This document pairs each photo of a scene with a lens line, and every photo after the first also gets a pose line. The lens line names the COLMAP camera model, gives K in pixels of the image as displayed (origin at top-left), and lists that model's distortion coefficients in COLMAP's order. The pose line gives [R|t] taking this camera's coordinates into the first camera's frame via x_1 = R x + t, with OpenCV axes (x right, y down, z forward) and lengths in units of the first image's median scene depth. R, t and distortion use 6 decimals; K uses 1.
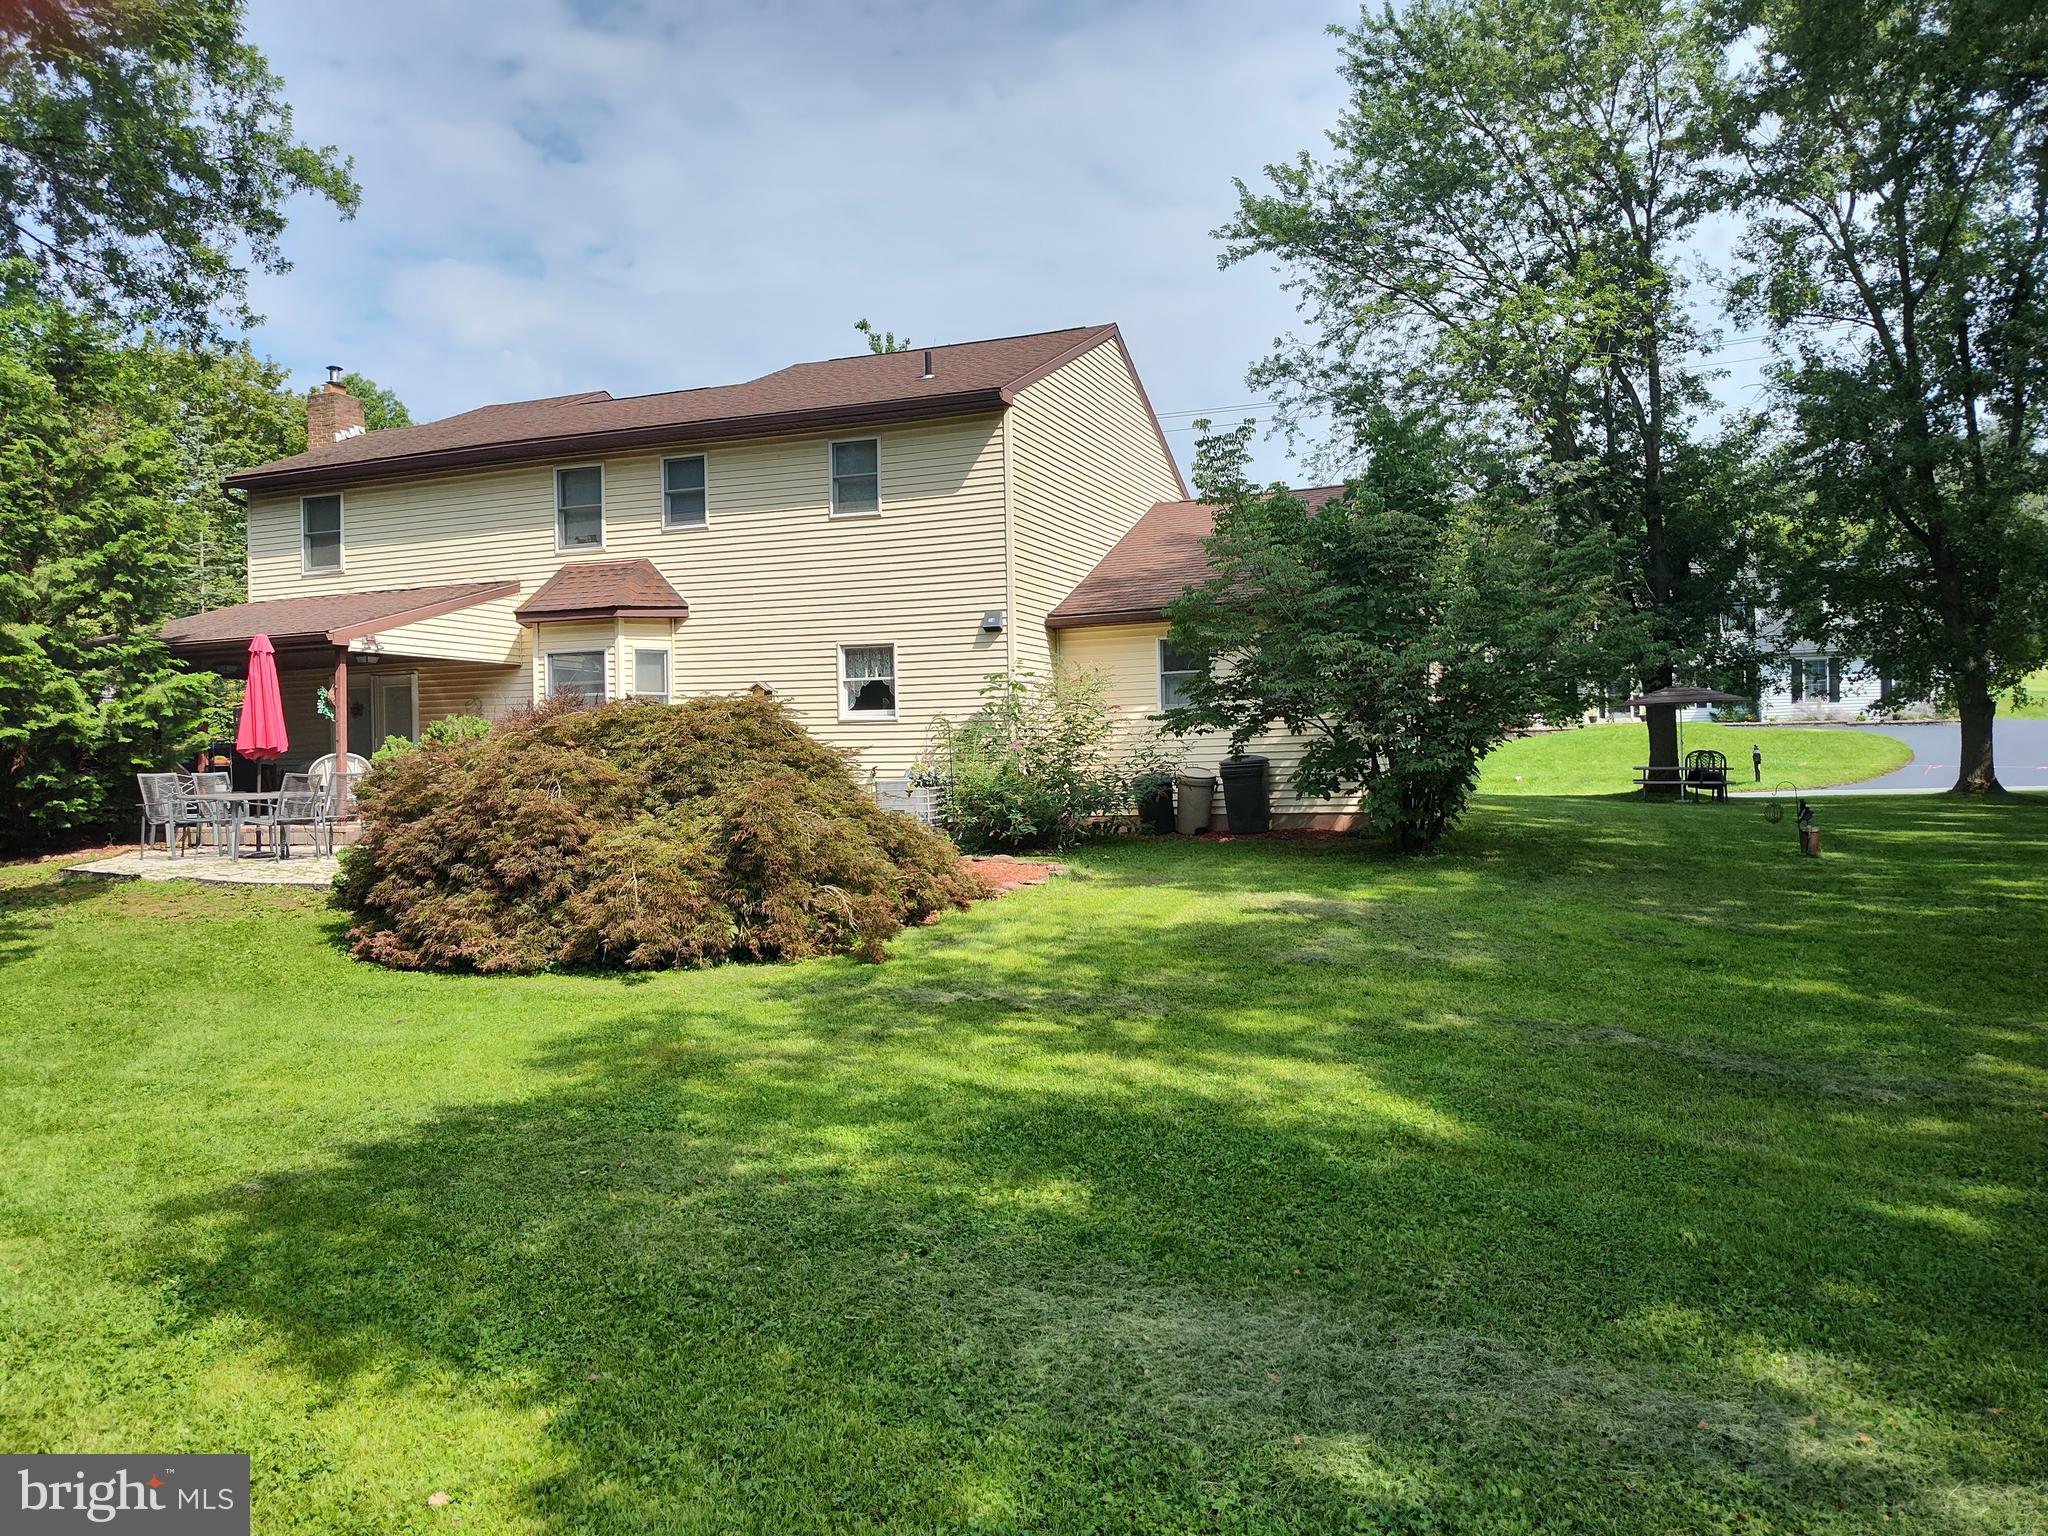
lens RADIAL K [[1394.0, 0, 1021.7], [0, 1394.0, 763.2], [0, 0, 1]] dist [0.029233, -0.028829]
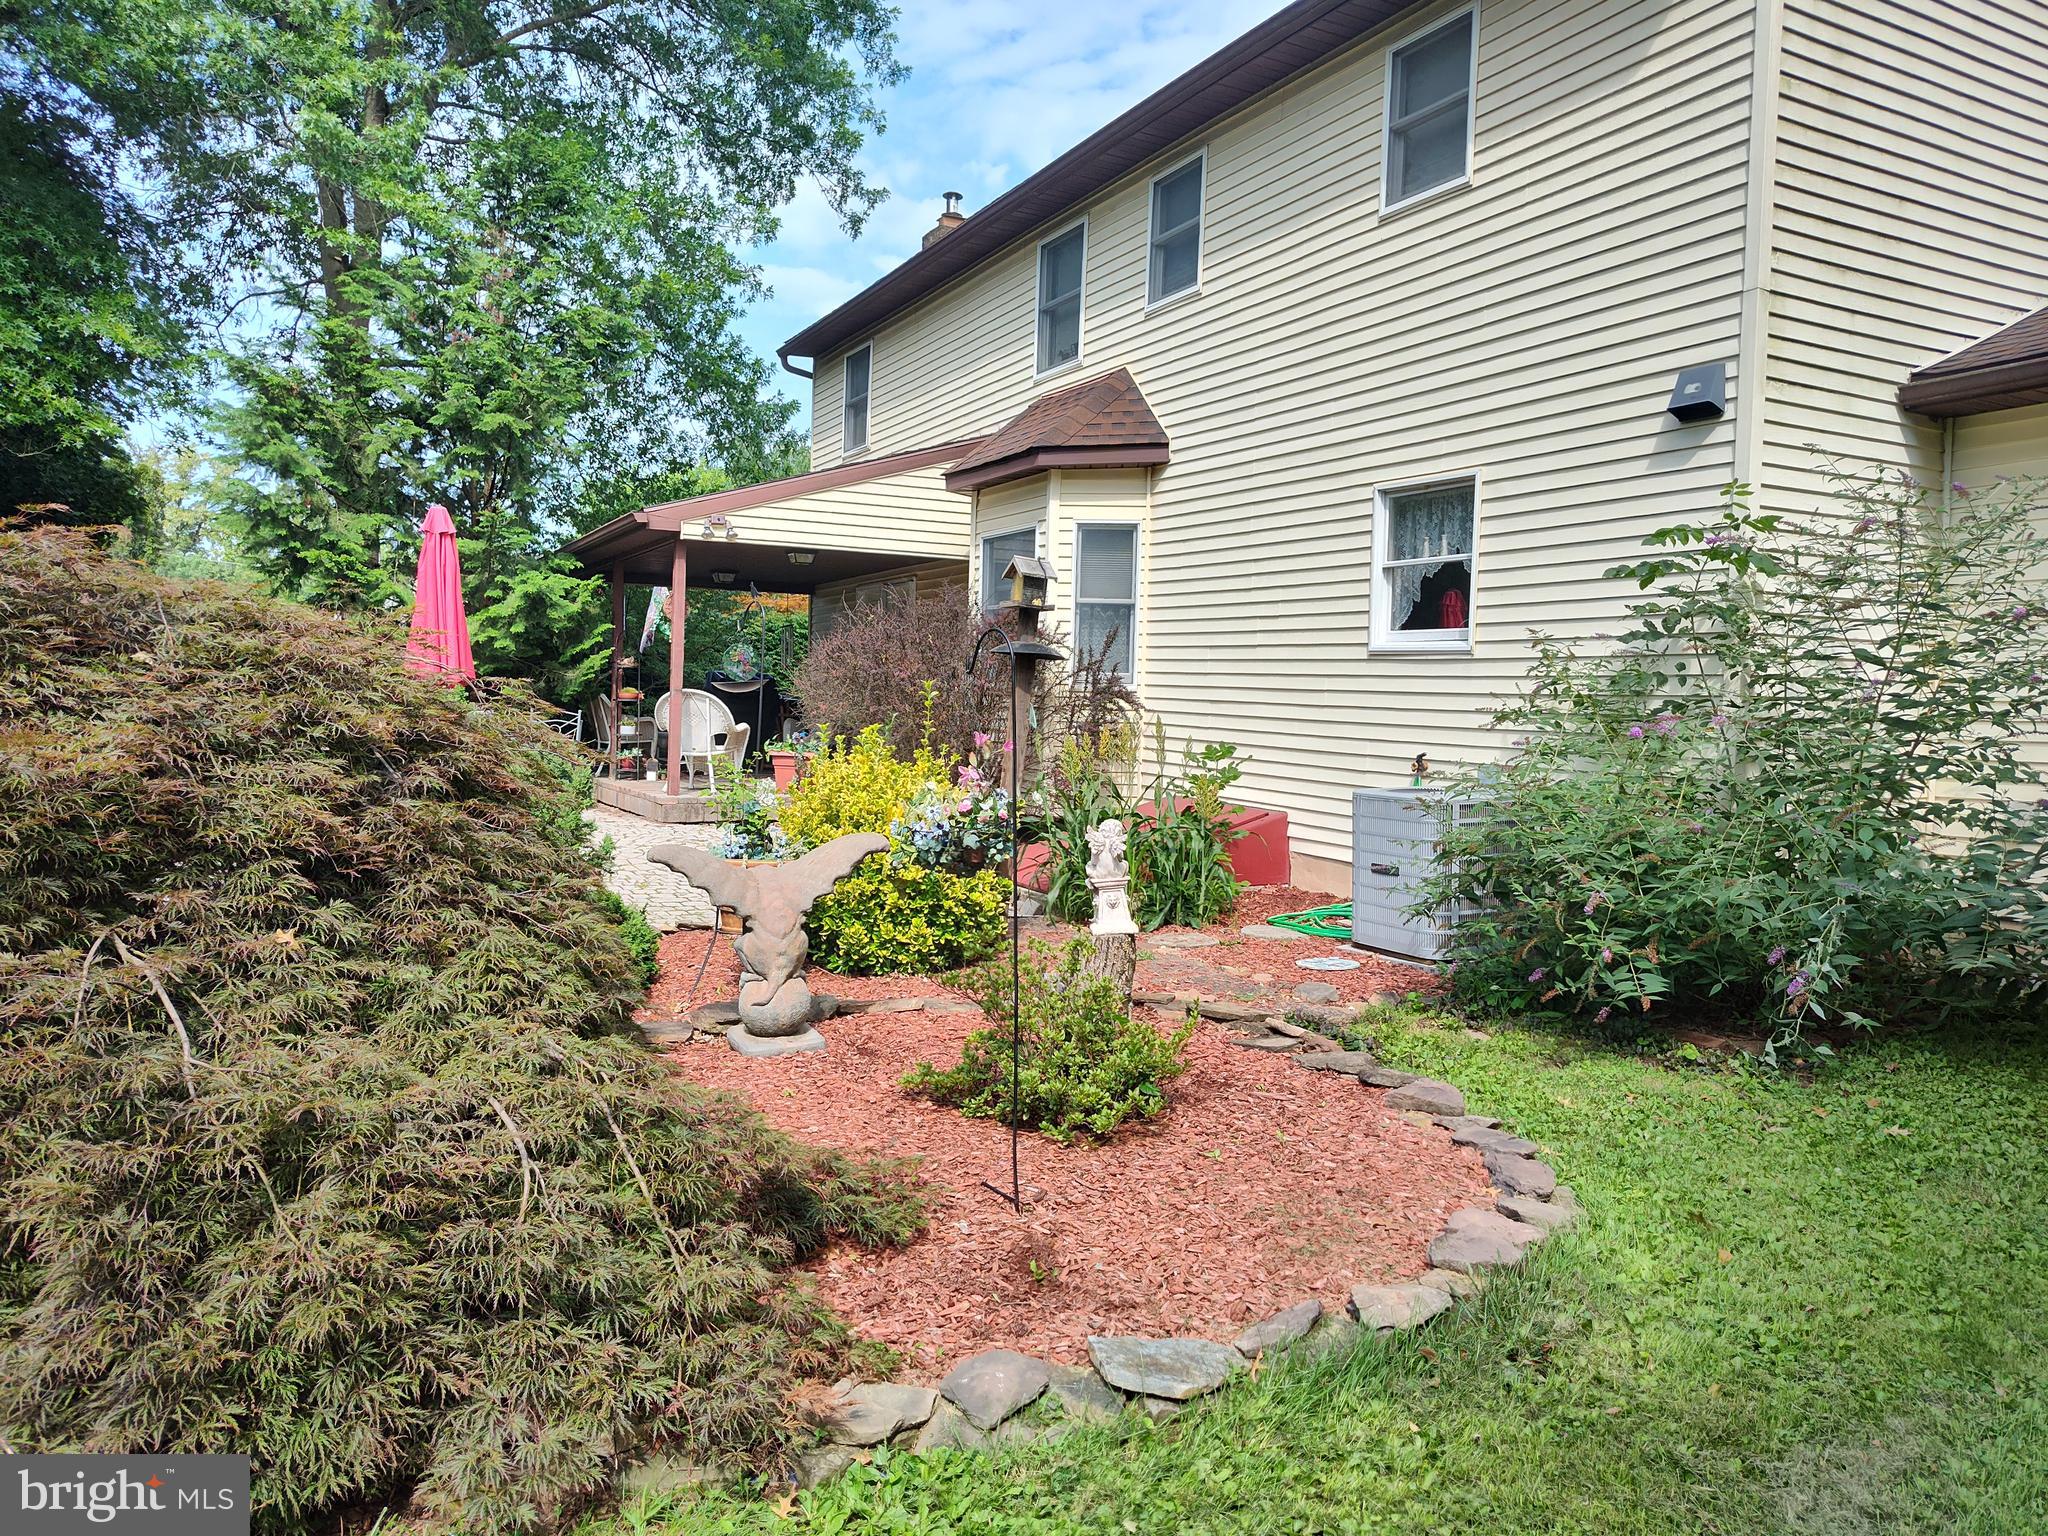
lens RADIAL K [[1394.0, 0, 1023.3], [0, 1394.0, 773.1], [0, 0, 1]] dist [0.029233, -0.028829]
pose [[0.755526, 0.069829, -0.651387, 0.092245], [-0.039393, 0.997346, 0.061225, -0.013686], [0.653933, -0.020597, 0.756272, 0.563039]]
